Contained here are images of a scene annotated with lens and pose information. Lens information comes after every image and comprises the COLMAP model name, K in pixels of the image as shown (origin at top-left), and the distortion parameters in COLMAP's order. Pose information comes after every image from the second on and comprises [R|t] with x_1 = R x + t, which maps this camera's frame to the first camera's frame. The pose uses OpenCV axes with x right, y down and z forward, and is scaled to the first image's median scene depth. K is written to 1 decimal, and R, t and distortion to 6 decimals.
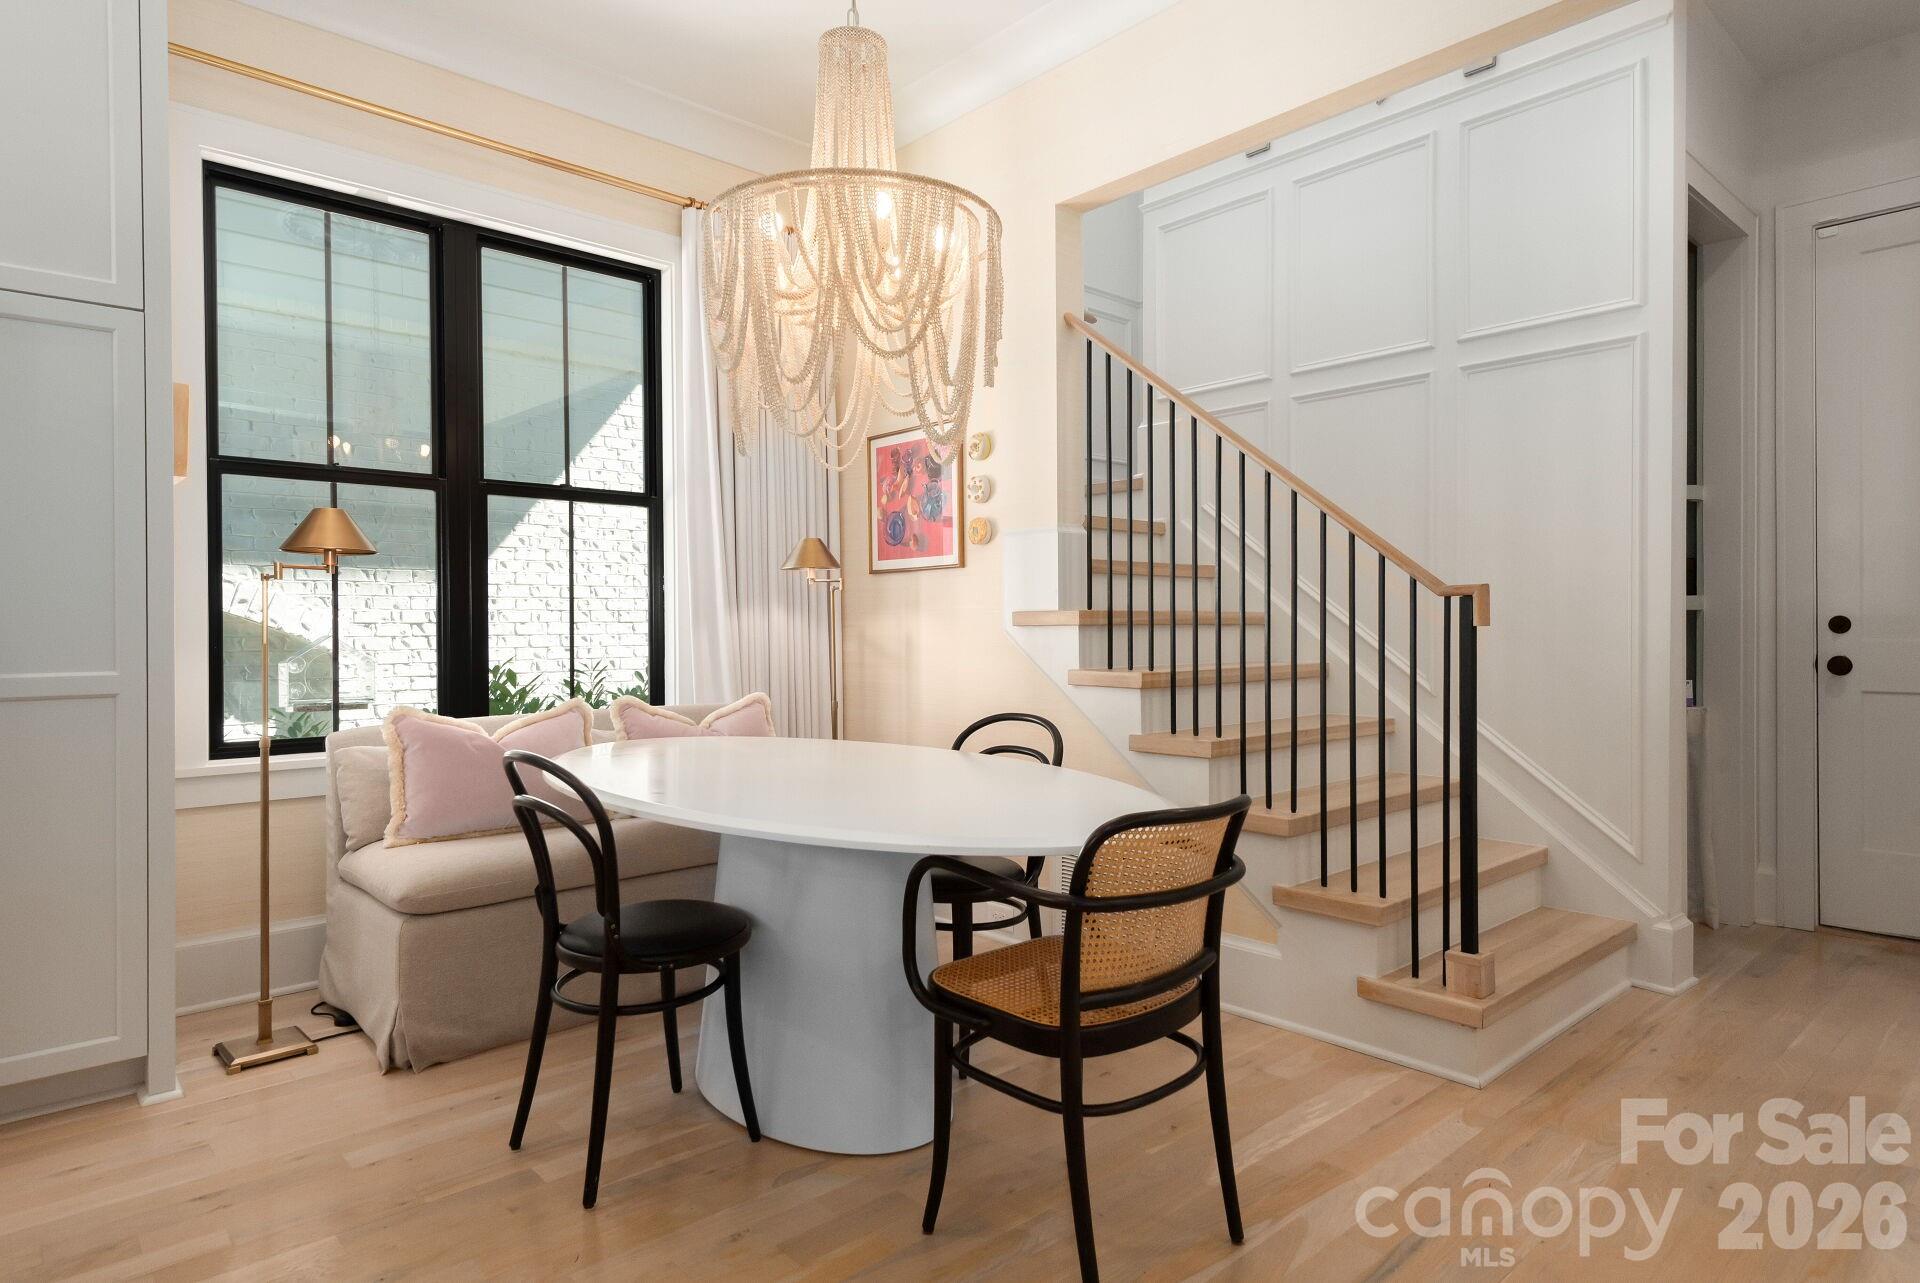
lens RADIAL K [[1079.2, 0, 941.9], [0, 1079.2, 631.2], [0, 0, 1]] dist [0.021208, 0.001127]
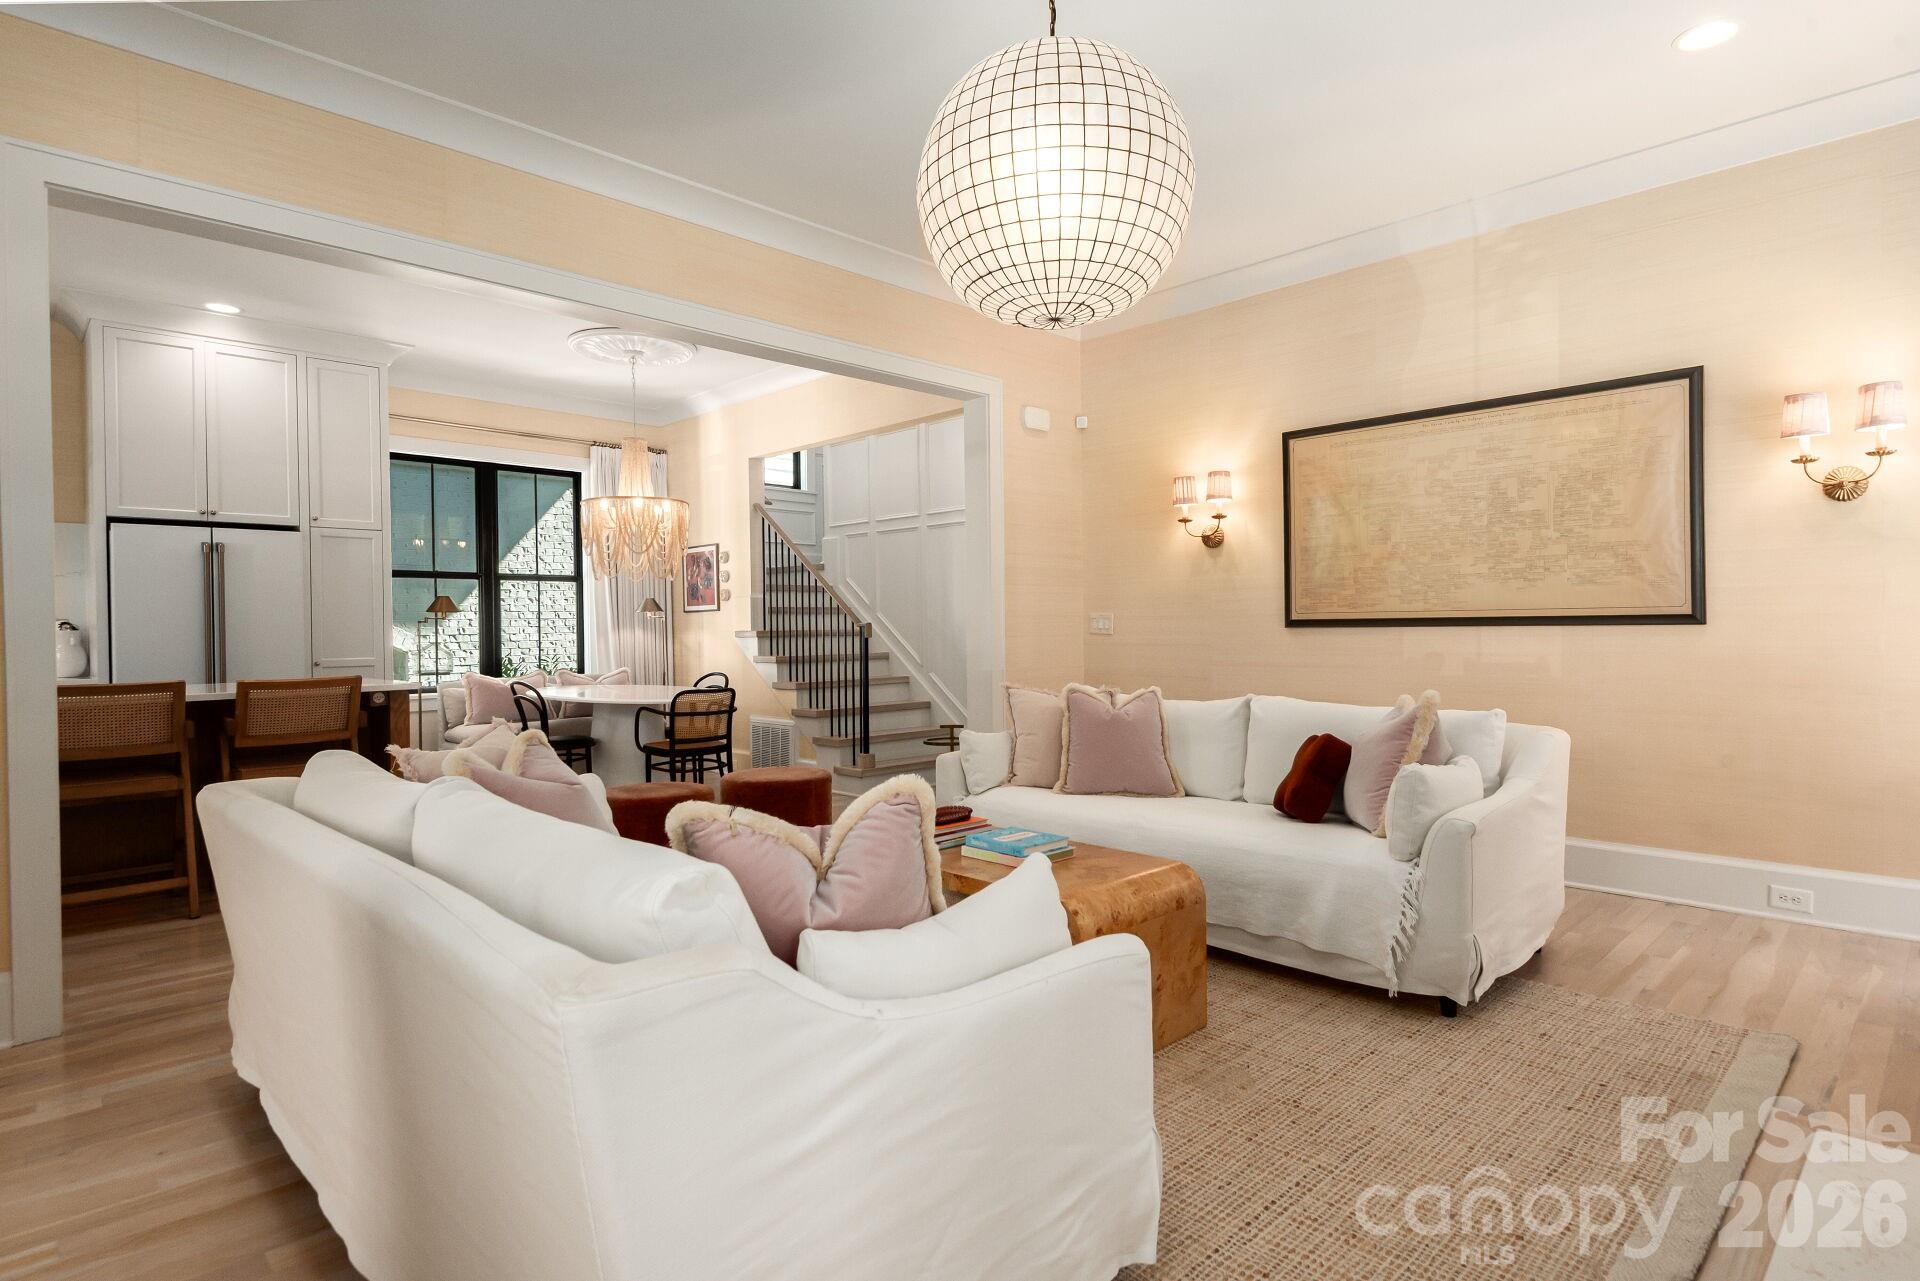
lens RADIAL K [[1012.0, 0, 979.3], [0, 1012.0, 632.8], [0, 0, 1]] dist [0.001770, -0.000448]
pose [[0.997641, -0.007896, 0.068190, 0.440750], [0.007701, 0.999965, 0.003128, -0.016928], [-0.068212, -0.002595, 0.997667, -1.197890]]
